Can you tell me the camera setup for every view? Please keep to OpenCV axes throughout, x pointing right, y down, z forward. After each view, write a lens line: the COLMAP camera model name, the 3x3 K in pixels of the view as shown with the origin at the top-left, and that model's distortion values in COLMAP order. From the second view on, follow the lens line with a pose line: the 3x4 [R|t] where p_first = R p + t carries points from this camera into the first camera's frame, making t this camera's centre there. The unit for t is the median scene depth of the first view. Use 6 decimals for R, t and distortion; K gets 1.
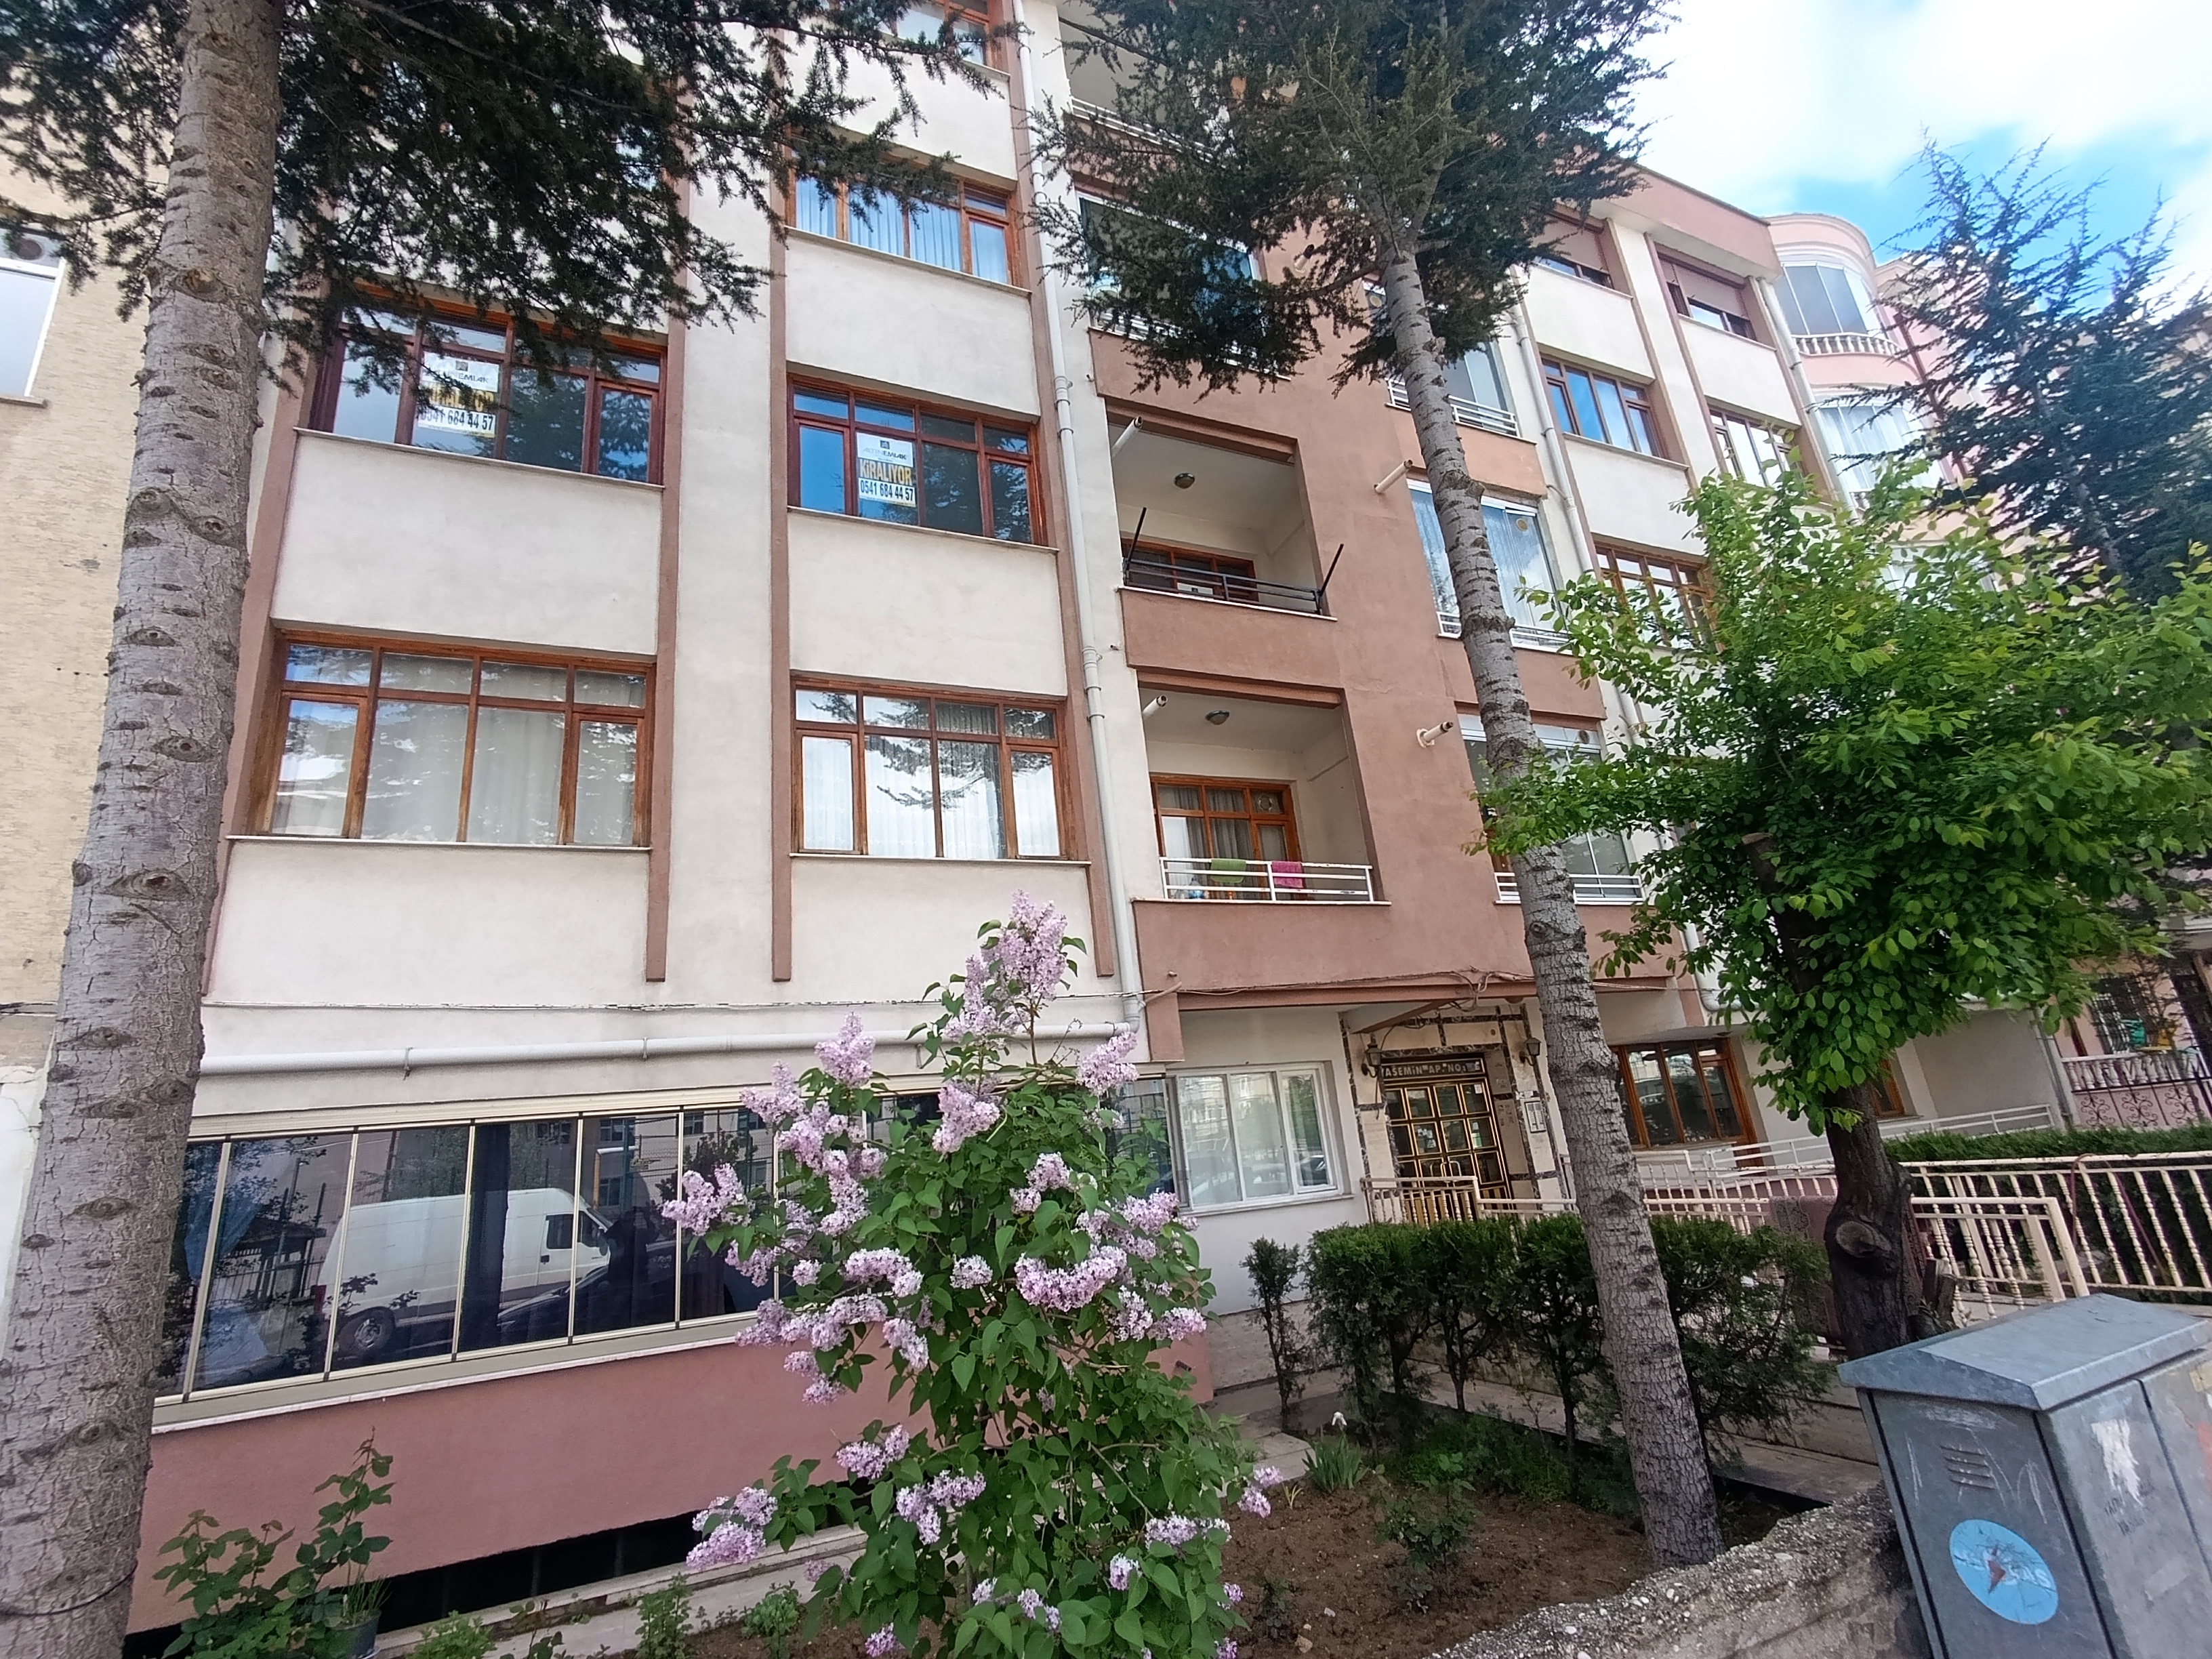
lens RADIAL K [[1016.8, 0, 1099.3], [0, 1016.8, 834.4], [0, 0, 1]] dist [0.000120, -0.000670]
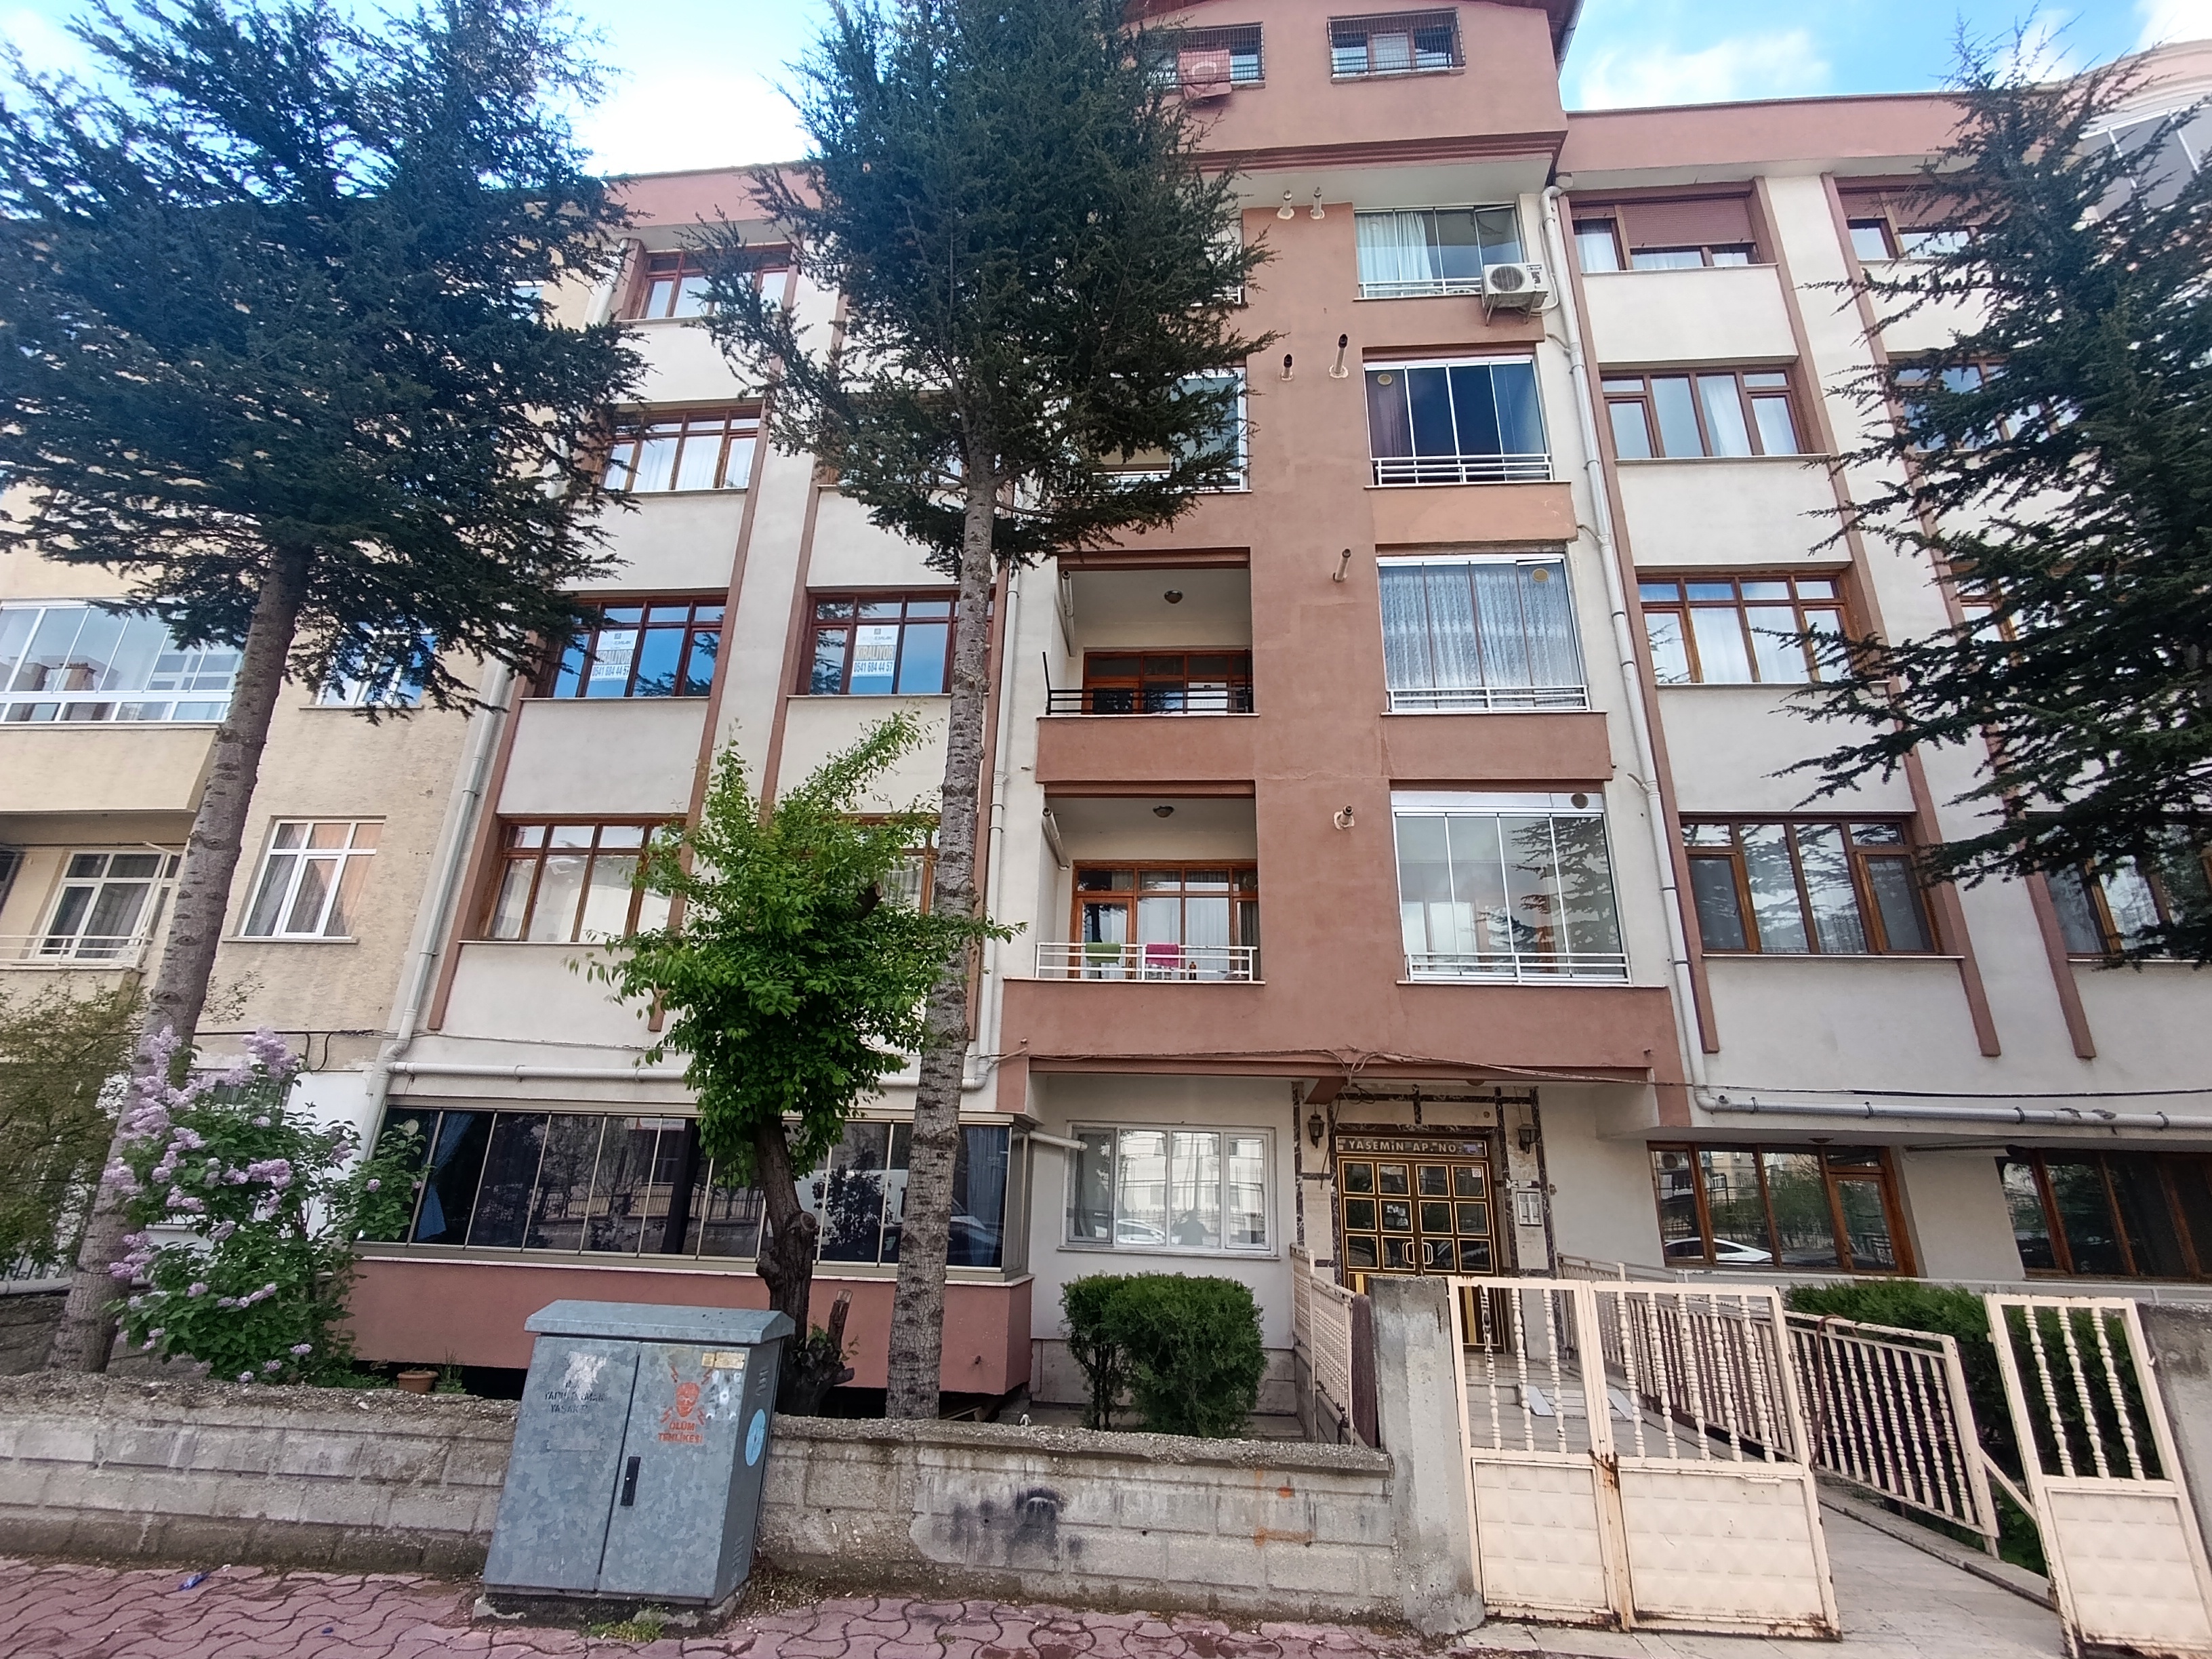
lens RADIAL K [[1016.8, 0, 1102.7], [0, 1016.8, 837.1], [0, 0, 1]] dist [0.000120, -0.000670]
pose [[0.875774, -0.046240, -0.480502, 0.611658], [0.031795, 0.998766, -0.038165, -0.046578], [0.481674, 0.018146, 0.876163, -0.021214]]
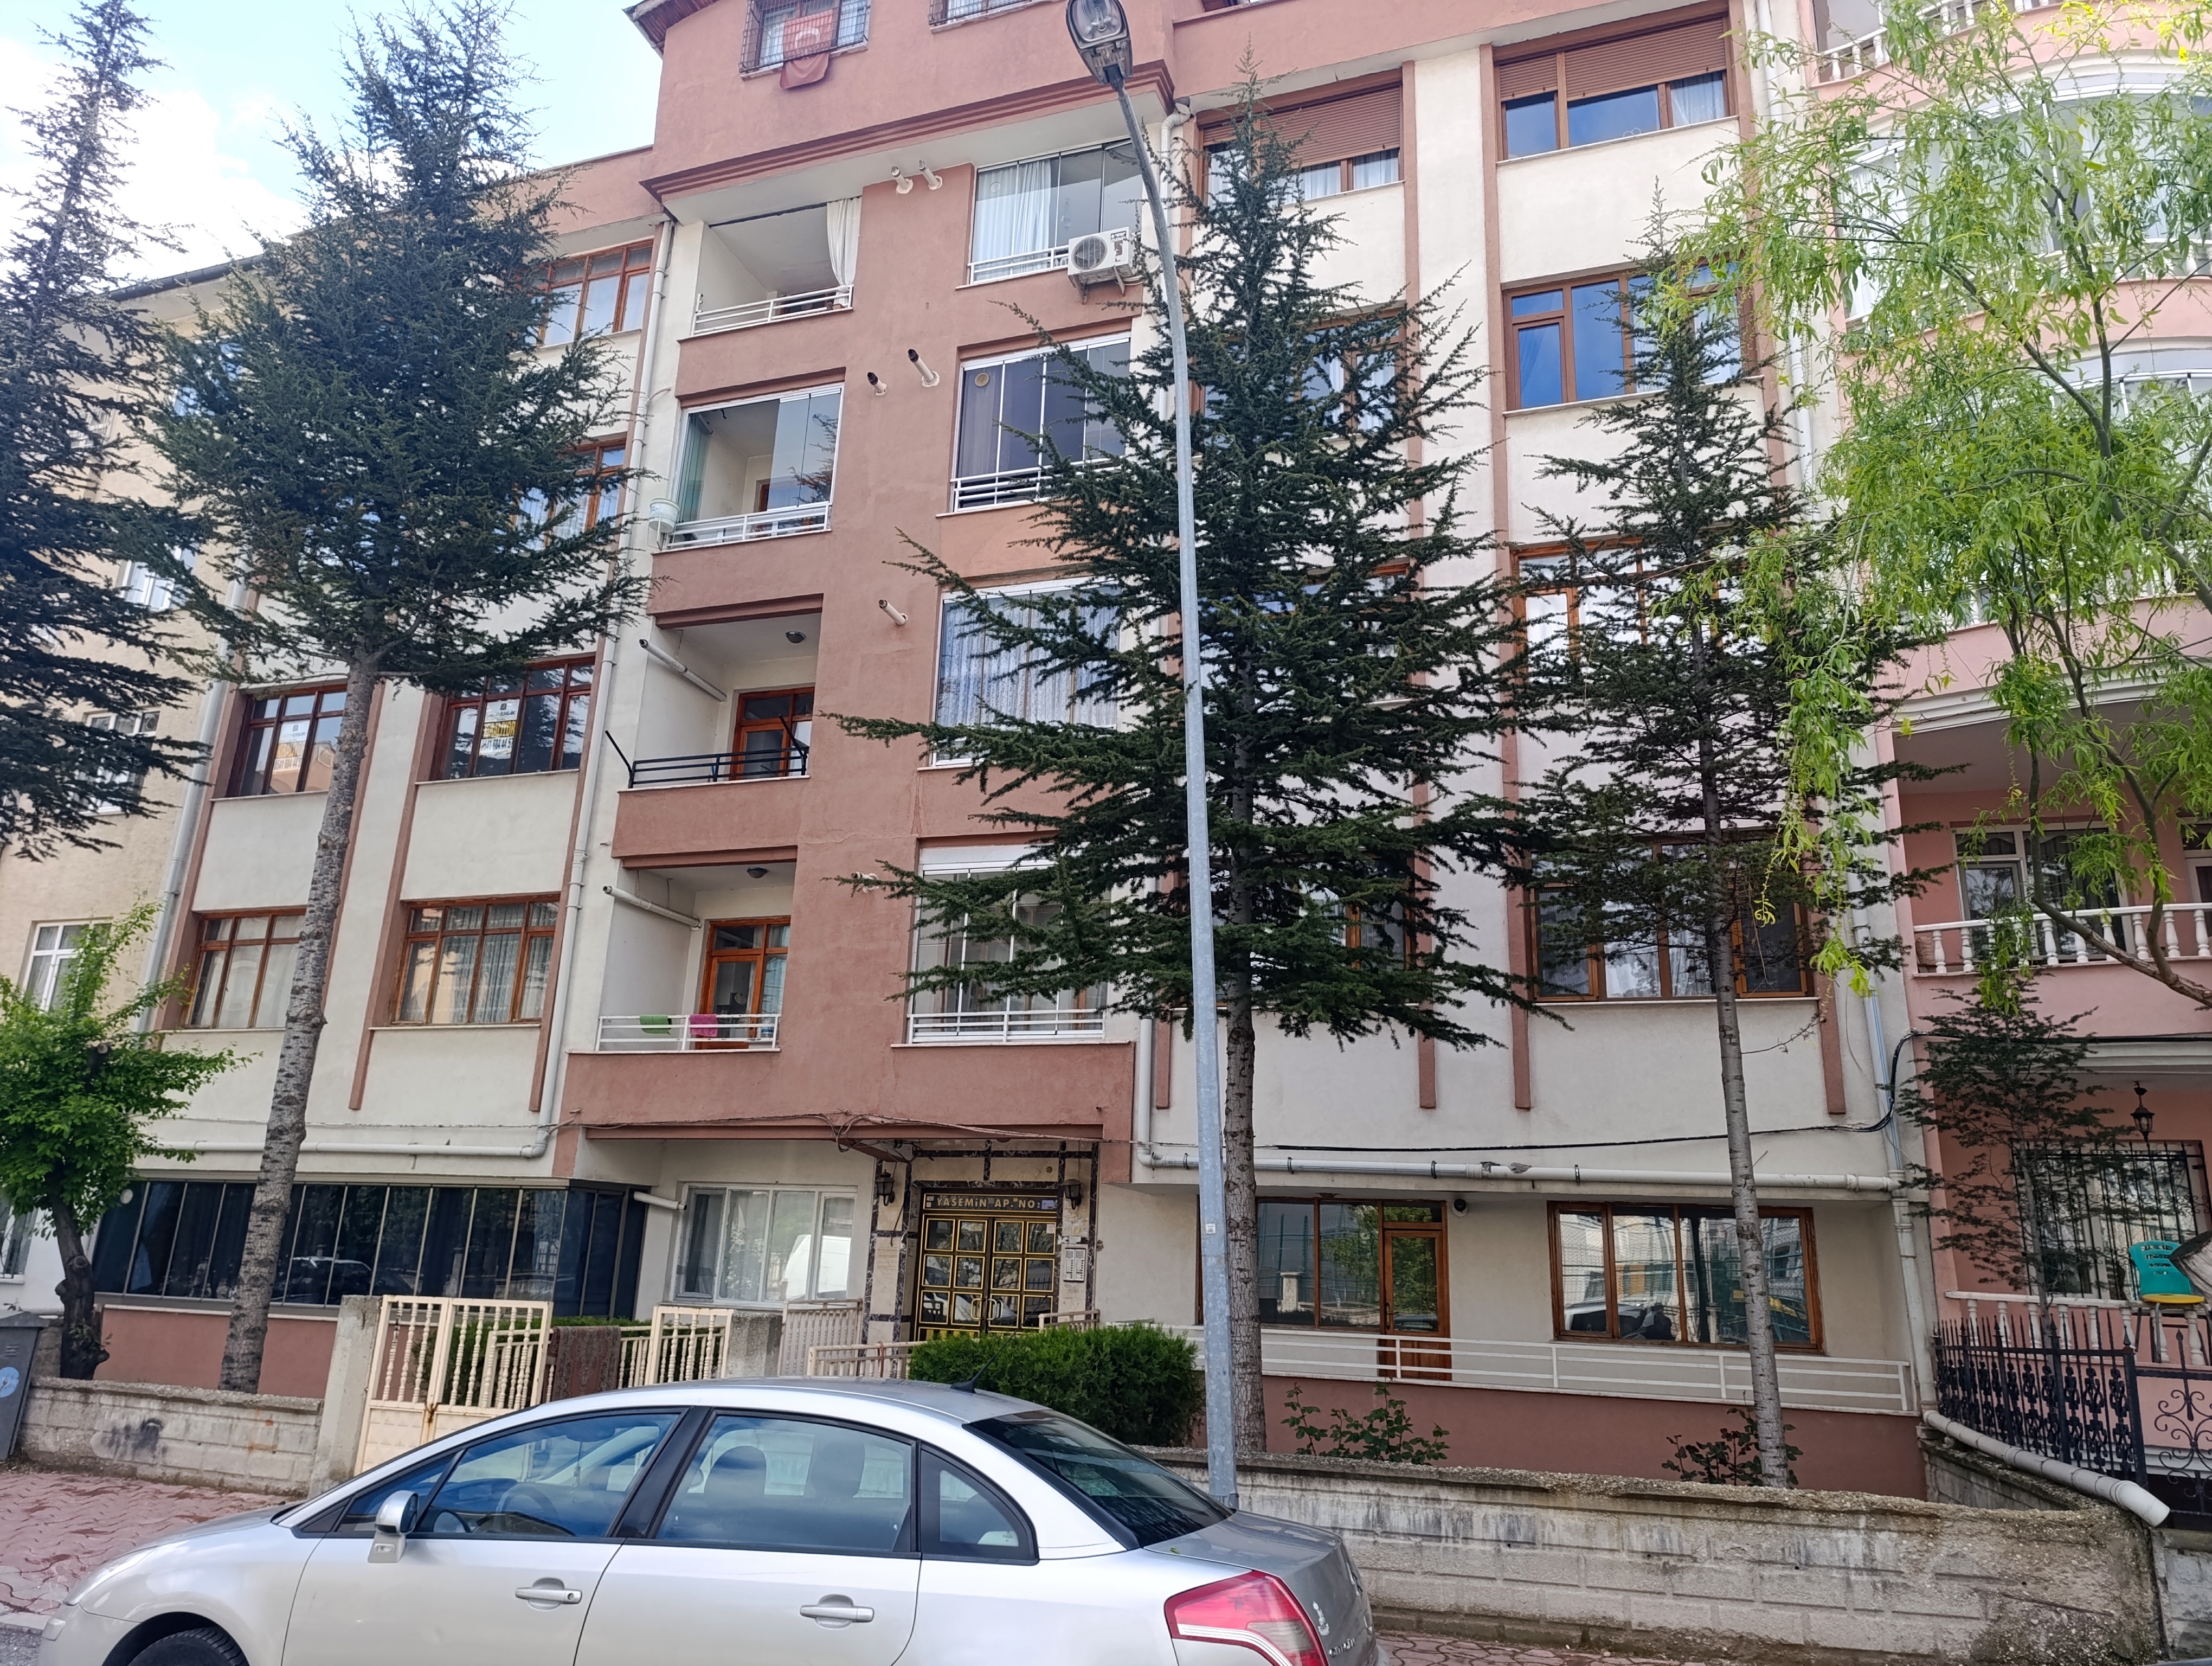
lens RADIAL K [[1515.6, 0, 1124.3], [0, 1515.6, 825.3], [0, 0, 1]] dist [0.043450, -0.039275]
pose [[0.734784, -0.072675, -0.674397, 1.583639], [0.099613, 0.995025, 0.001305, -0.131460], [0.670947, -0.068138, 0.738368, 0.037663]]
